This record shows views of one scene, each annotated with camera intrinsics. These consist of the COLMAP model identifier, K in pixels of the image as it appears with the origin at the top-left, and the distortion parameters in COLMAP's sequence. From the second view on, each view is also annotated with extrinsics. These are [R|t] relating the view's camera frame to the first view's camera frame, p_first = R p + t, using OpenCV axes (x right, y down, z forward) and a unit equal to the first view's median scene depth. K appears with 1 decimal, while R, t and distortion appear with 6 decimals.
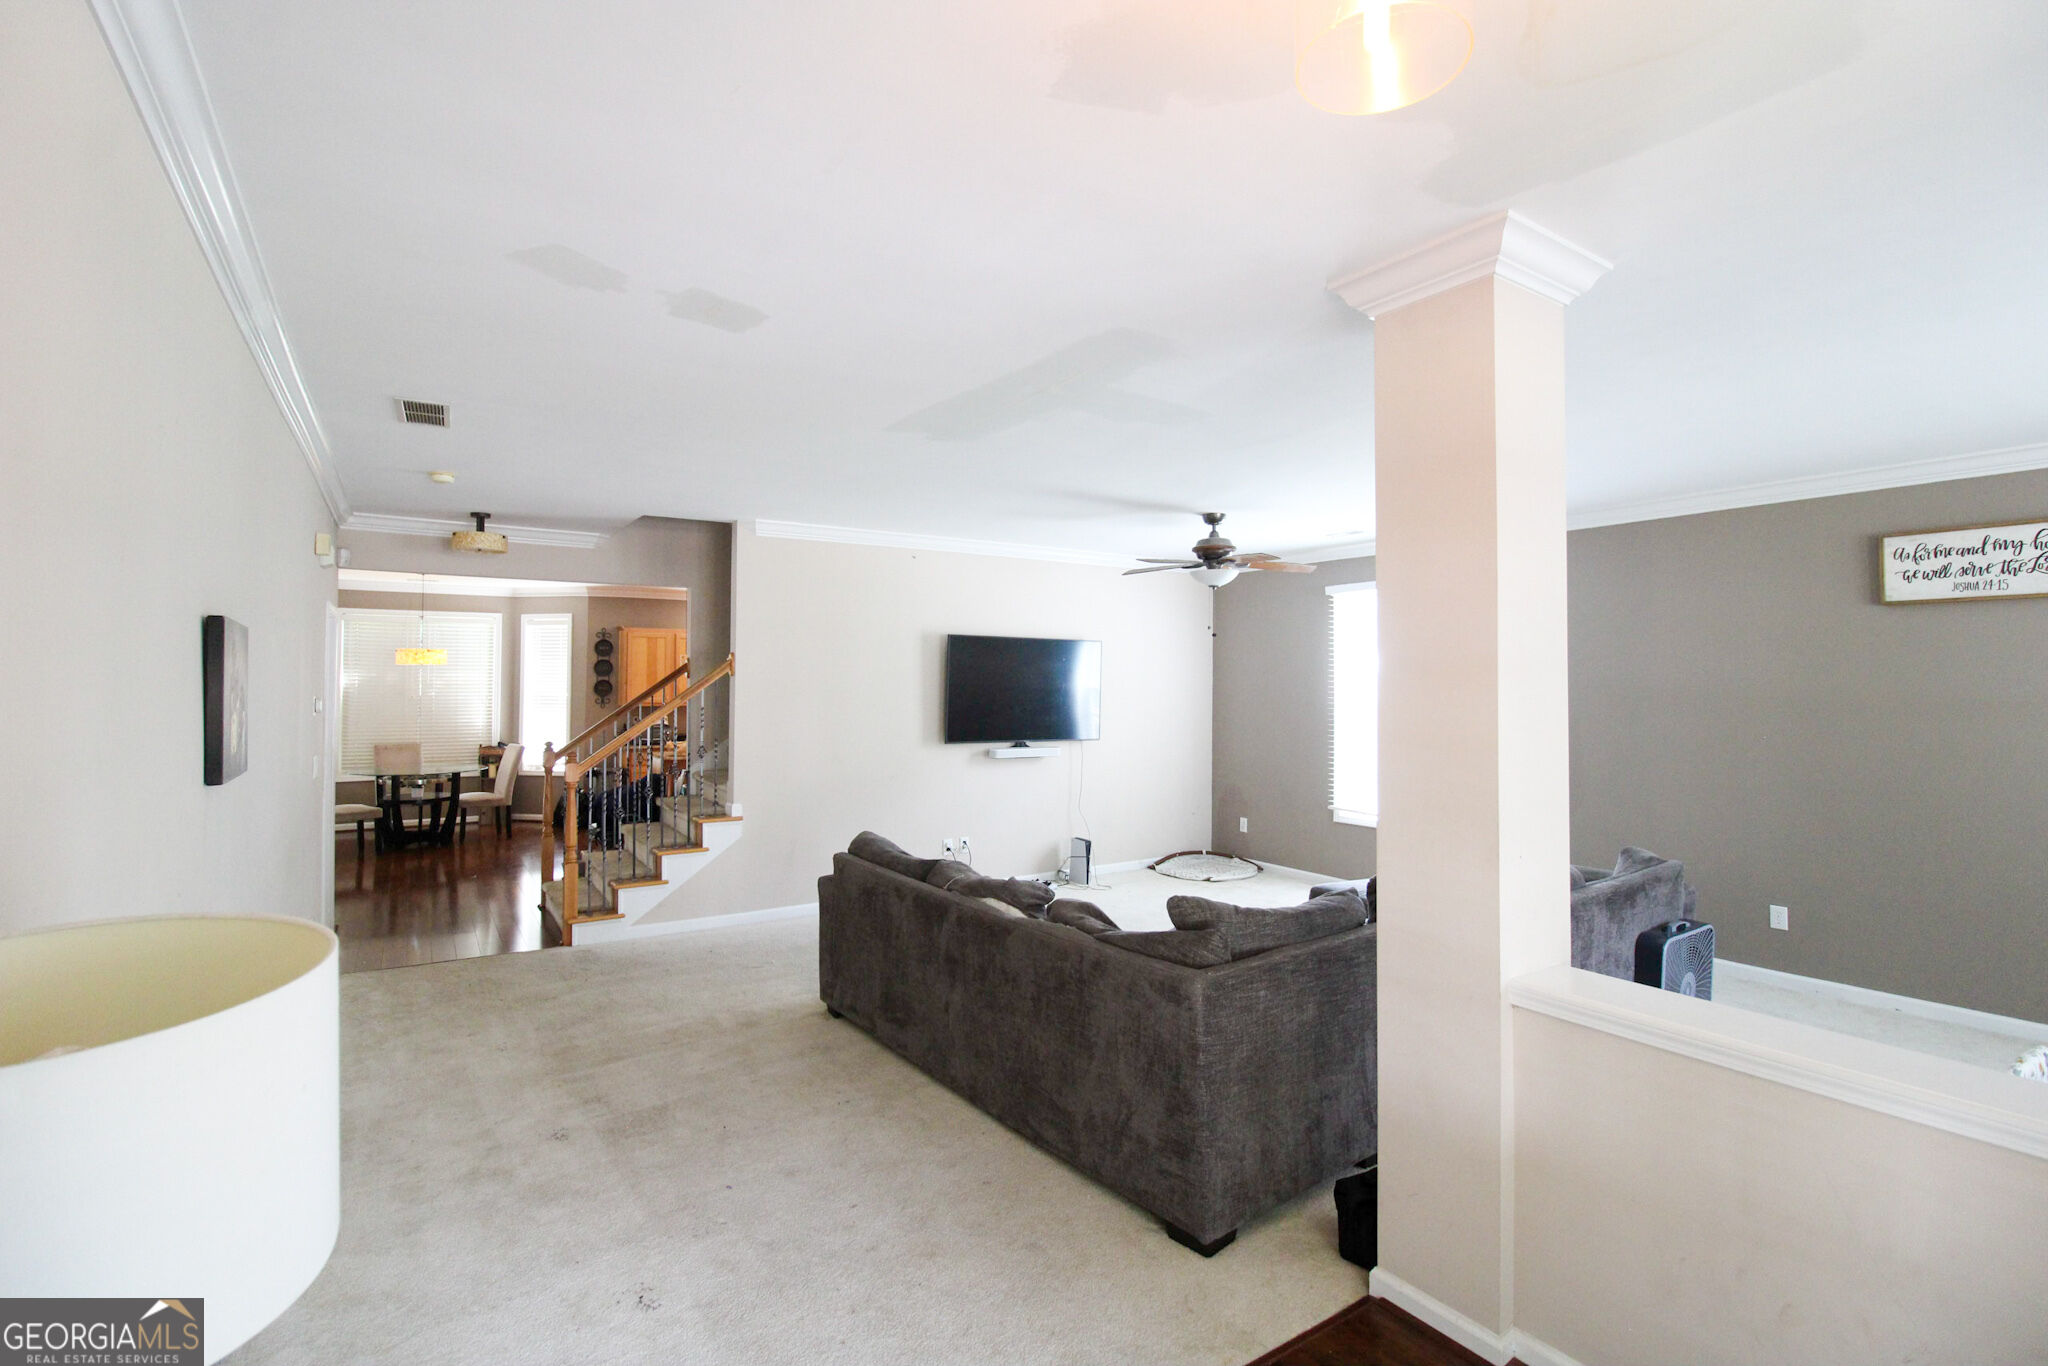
lens RADIAL K [[959.4, 0, 1032.7], [0, 959.4, 667.0], [0, 0, 1]] dist [-0.001242, -0.000867]
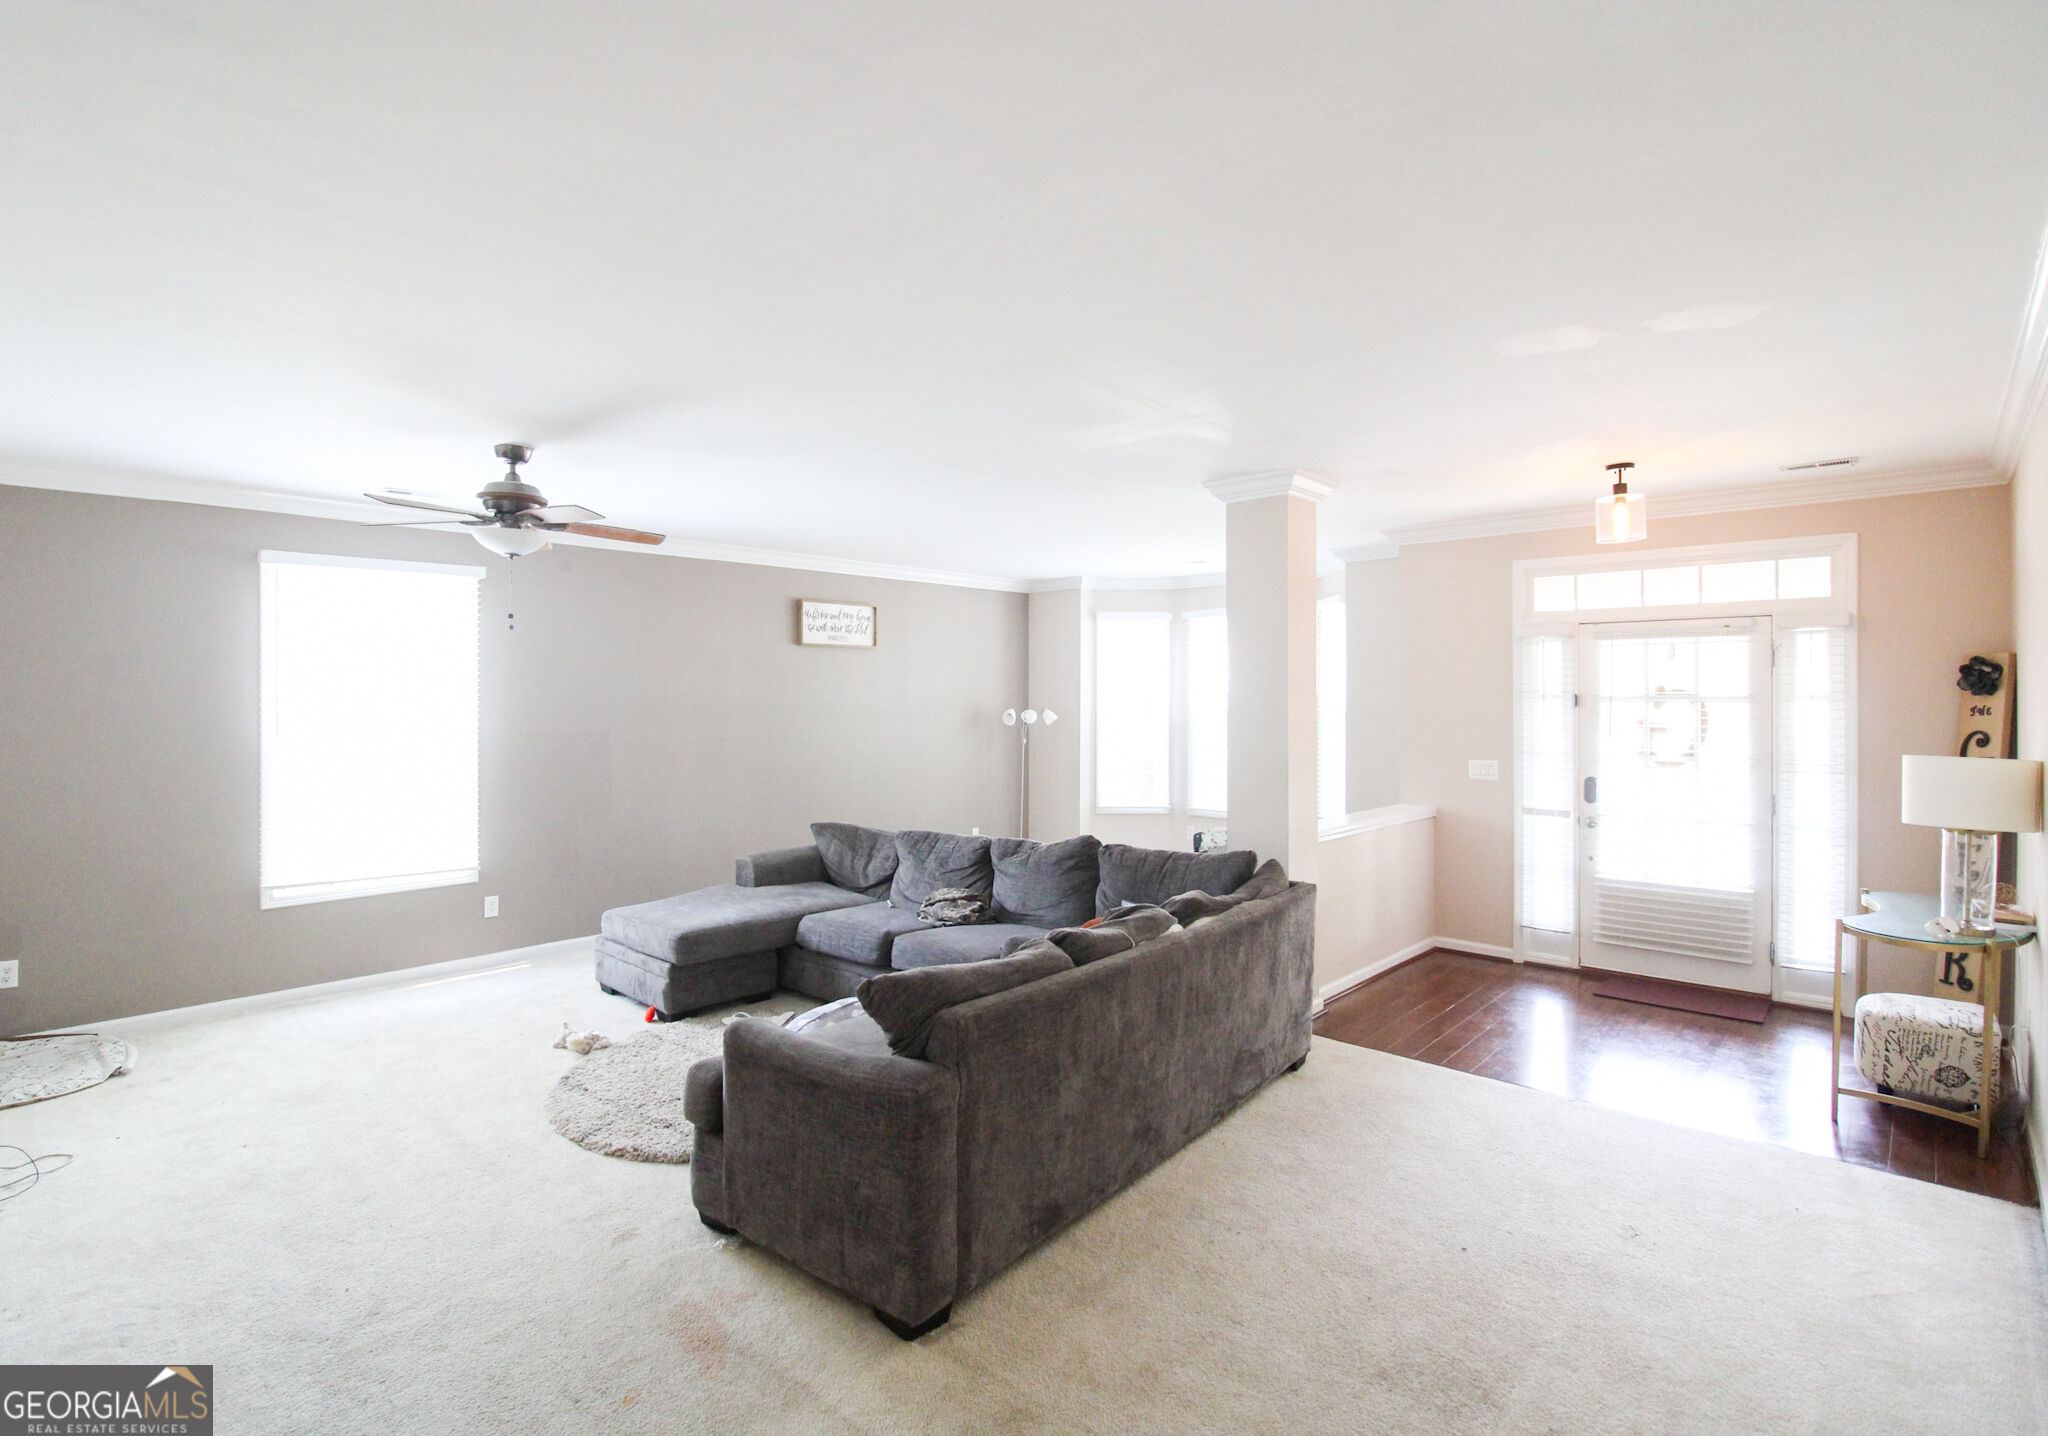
lens RADIAL K [[958.5, 0, 1024.0], [0, 958.5, 718.0], [0, 0, 1]] dist [0.001616, 0.000377]
pose [[-0.230120, -0.025154, 0.972837, -0.703839], [-0.012279, 0.999661, 0.022943, 0.012086], [-0.973085, -0.006666, -0.230351, 1.037242]]
